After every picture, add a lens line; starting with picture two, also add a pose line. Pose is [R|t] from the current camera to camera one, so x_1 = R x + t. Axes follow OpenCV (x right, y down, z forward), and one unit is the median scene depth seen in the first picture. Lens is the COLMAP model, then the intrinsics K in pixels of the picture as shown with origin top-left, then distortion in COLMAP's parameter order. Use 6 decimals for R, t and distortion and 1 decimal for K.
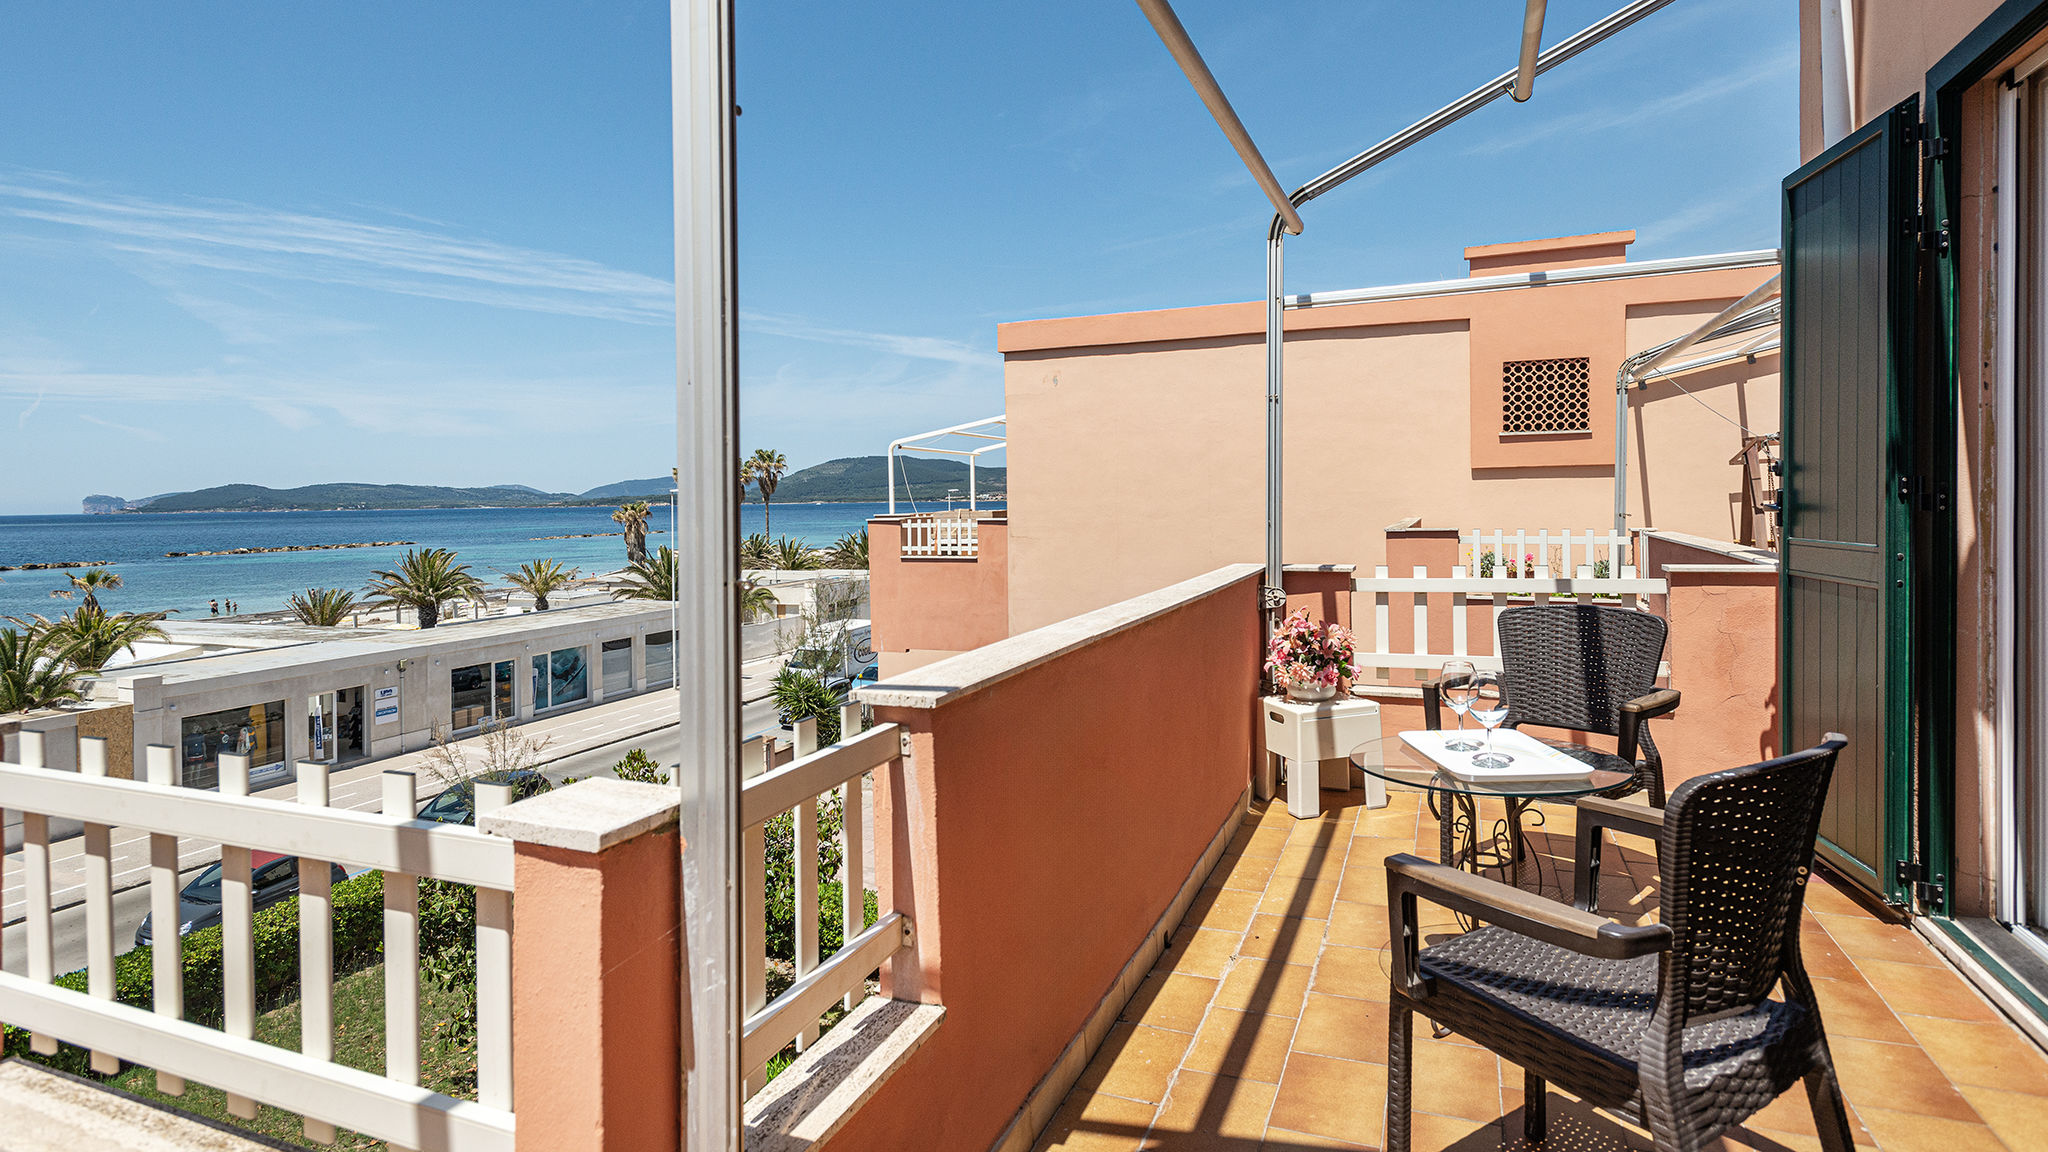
lens RADIAL K [[1035.7, 0, 1020.8], [0, 1035.7, 513.4], [0, 0, 1]] dist [0.002788, -0.003269]
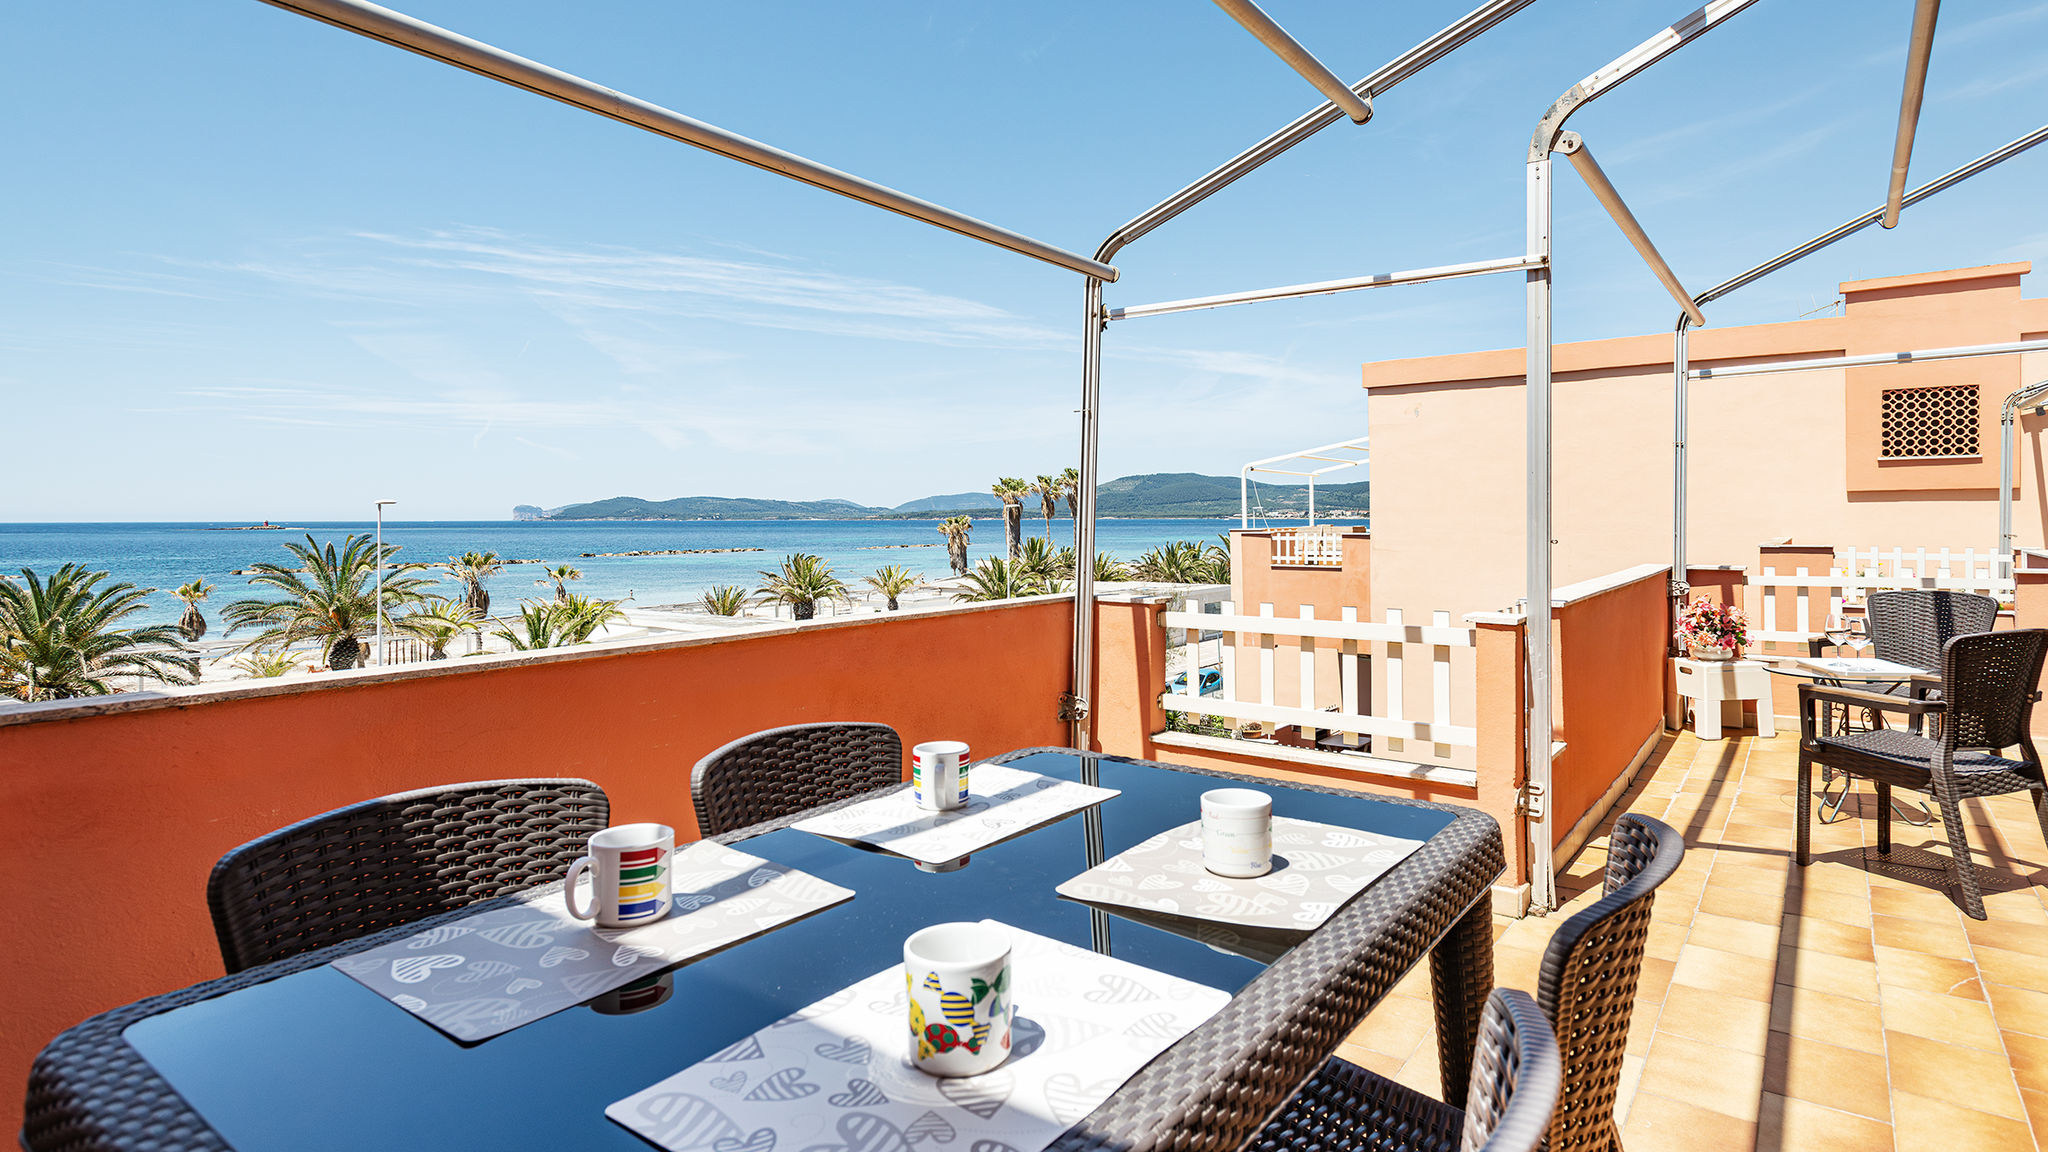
lens RADIAL K [[1035.7, 0, 1030.9], [0, 1035.7, 512.0], [0, 0, 1]] dist [0.002788, -0.003269]
pose [[0.967097, 0.009593, -0.254228, -0.099041], [-0.014014, 0.999780, -0.015583, 0.005482], [0.254023, 0.018633, 0.967019, -0.228761]]
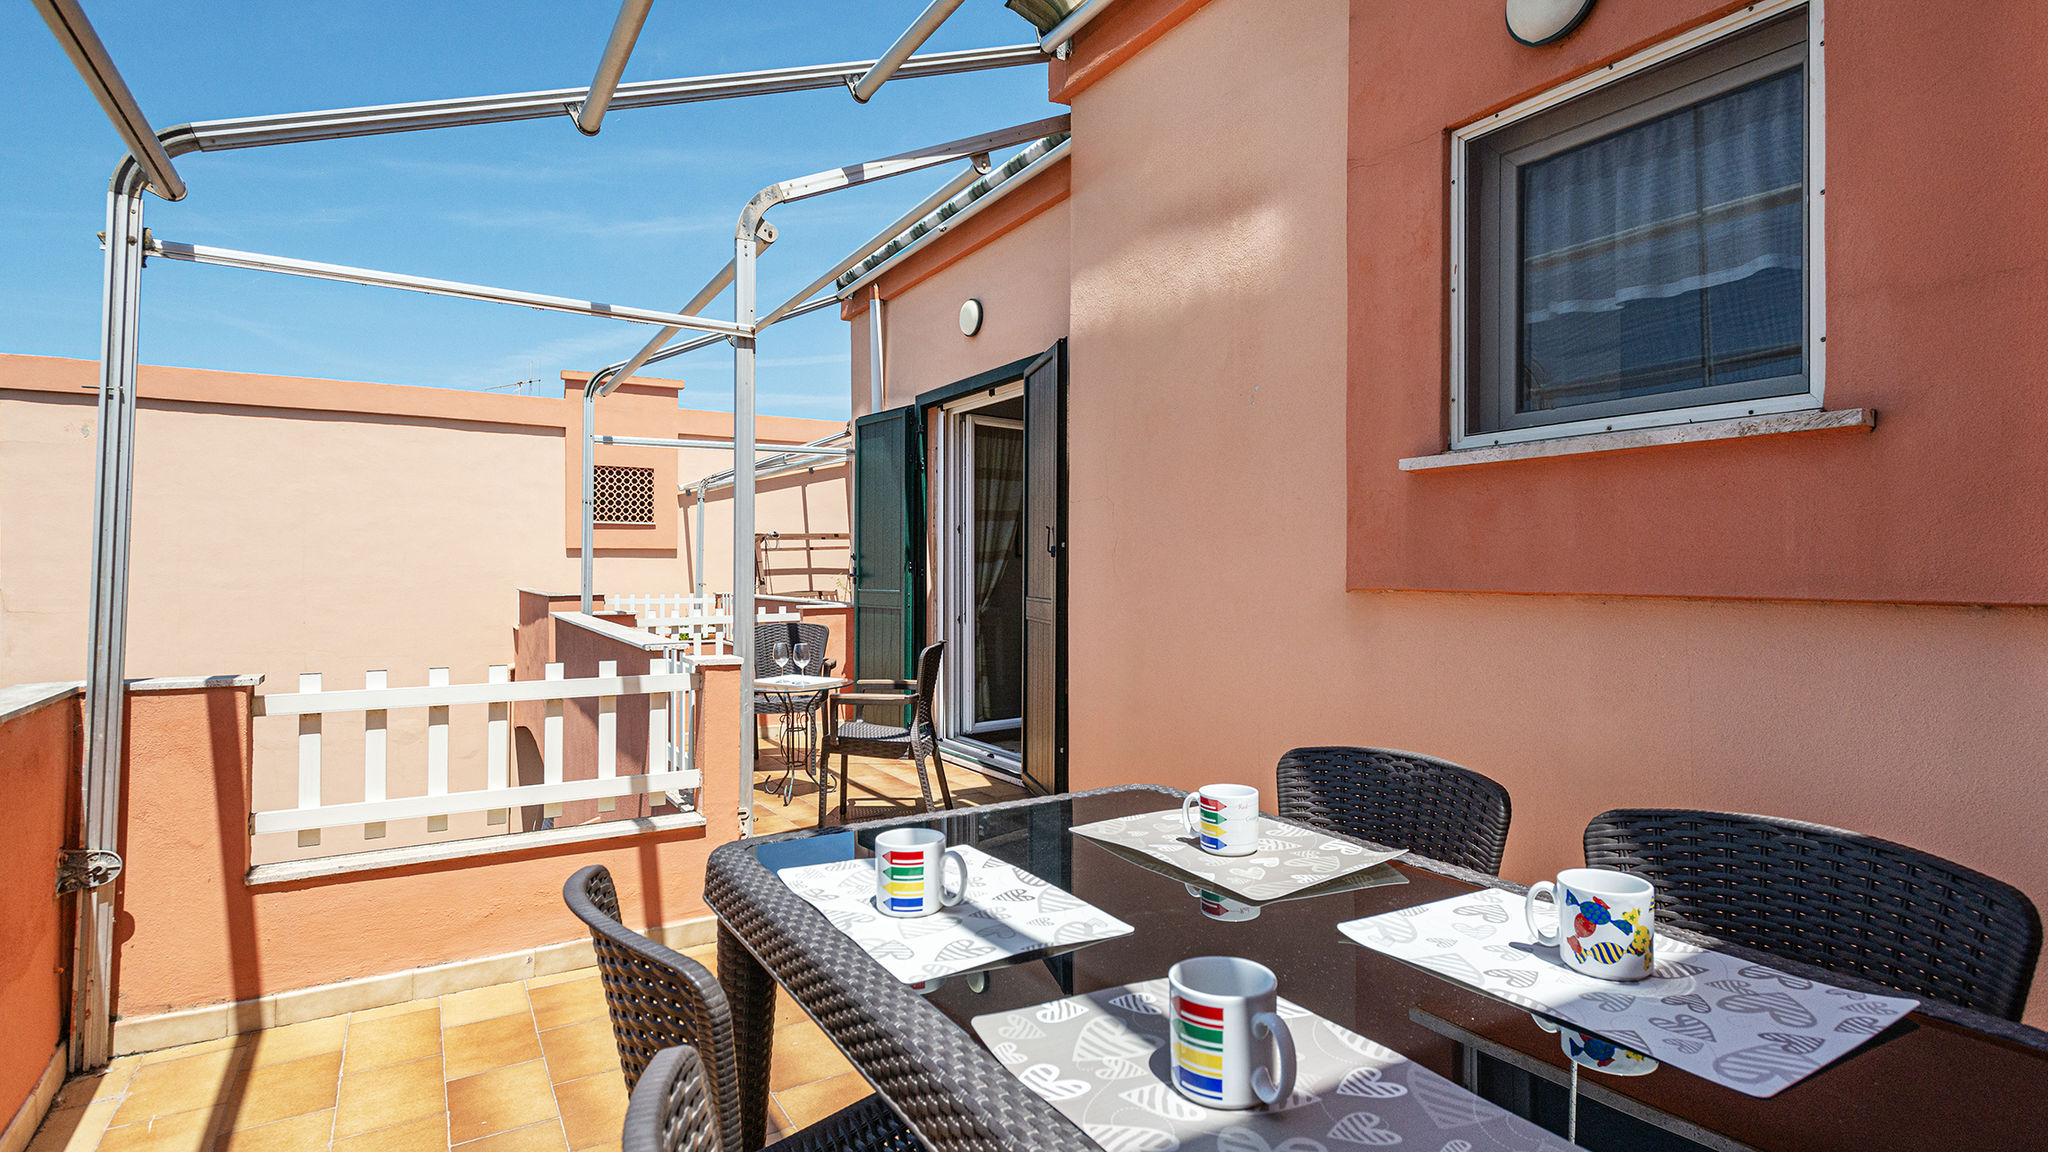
lens RADIAL K [[1035.7, 0, 1018.7], [0, 1035.7, 556.1], [0, 0, 1]] dist [0.002788, -0.003269]
pose [[0.586422, 0.027555, 0.809537, -0.250209], [0.000656, 0.999405, -0.034493, 0.009089], [-0.810005, 0.020759, 0.586055, -0.162873]]
